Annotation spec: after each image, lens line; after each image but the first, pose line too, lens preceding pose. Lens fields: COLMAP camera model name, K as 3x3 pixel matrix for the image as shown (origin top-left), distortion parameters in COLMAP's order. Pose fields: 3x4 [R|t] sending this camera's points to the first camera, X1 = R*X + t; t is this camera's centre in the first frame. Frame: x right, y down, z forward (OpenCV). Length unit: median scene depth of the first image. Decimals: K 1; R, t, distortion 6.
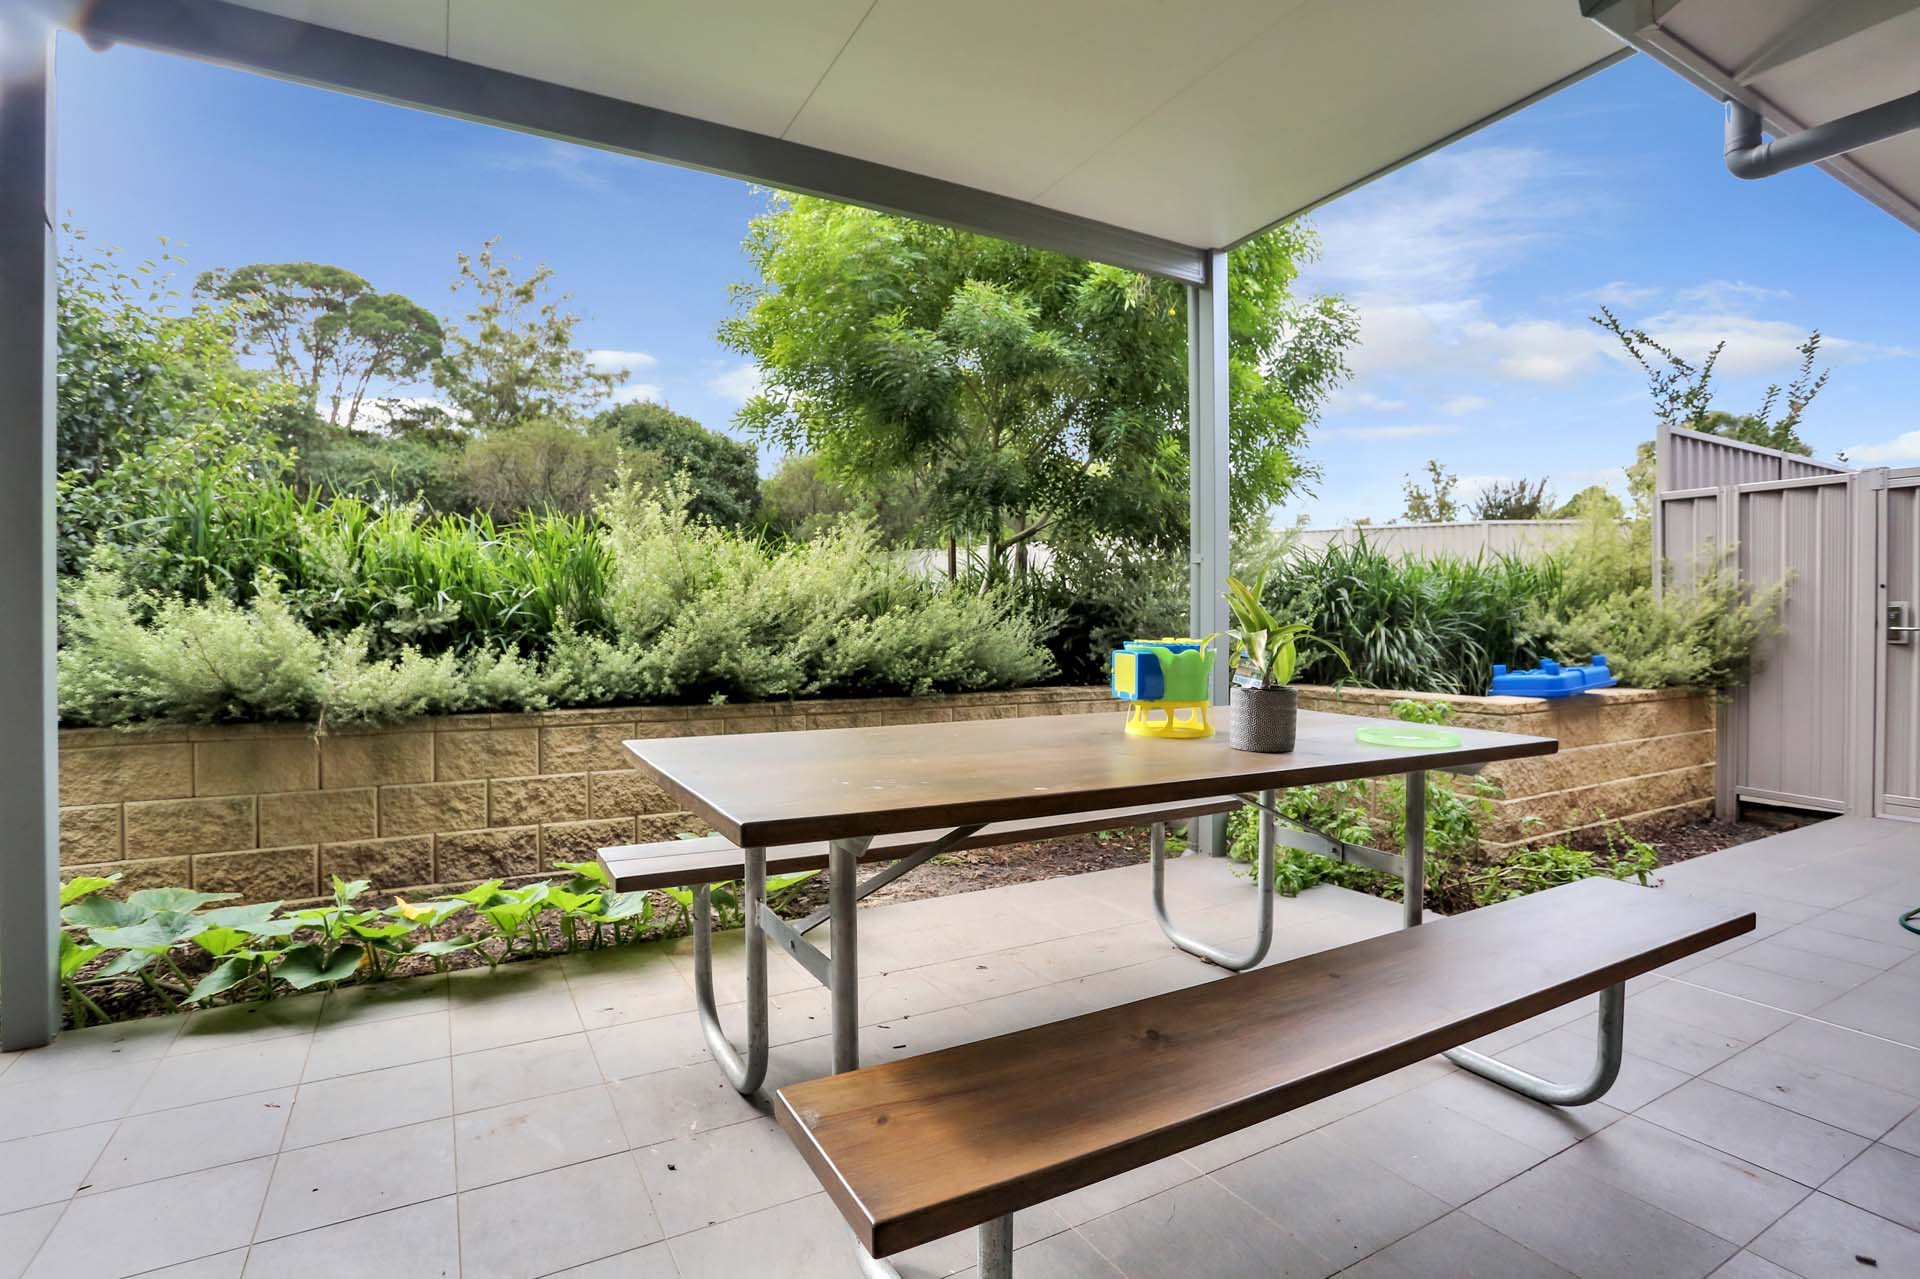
lens RADIAL K [[928.5, 0, 962.5], [0, 928.5, 638.3], [0, 0, 1]] dist [0.000070, -0.000004]
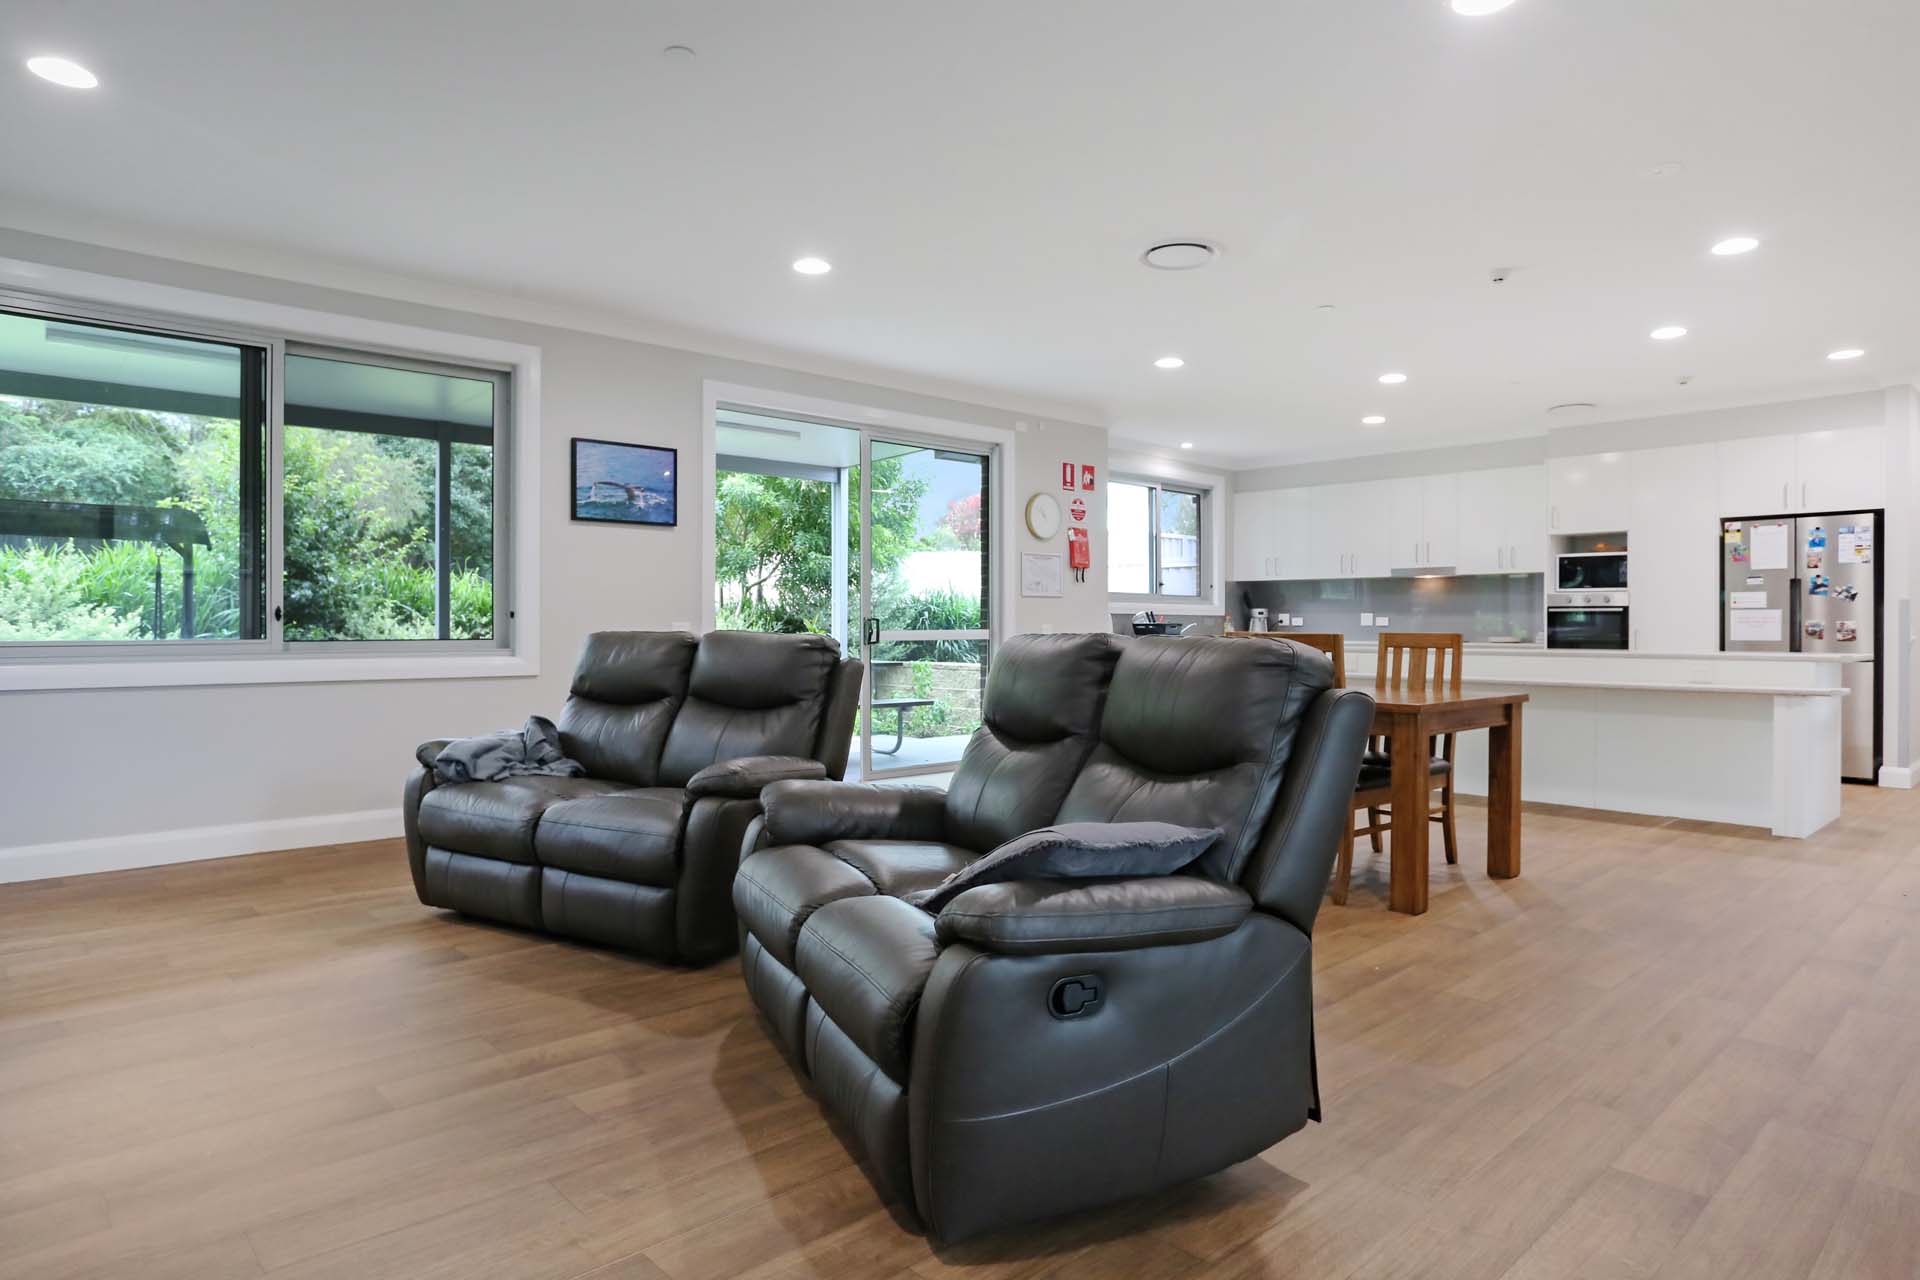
lens RADIAL K [[1137.5, 0, 957.5], [0, 1137.5, 638.1], [0, 0, 1]] dist [-0.001187, -0.000289]
pose [[0.975362, -0.002420, 0.220597, -0.051666], [0.003077, 0.999992, -0.002635, 0.008140], [-0.220589, 0.003248, 0.975361, -1.308527]]
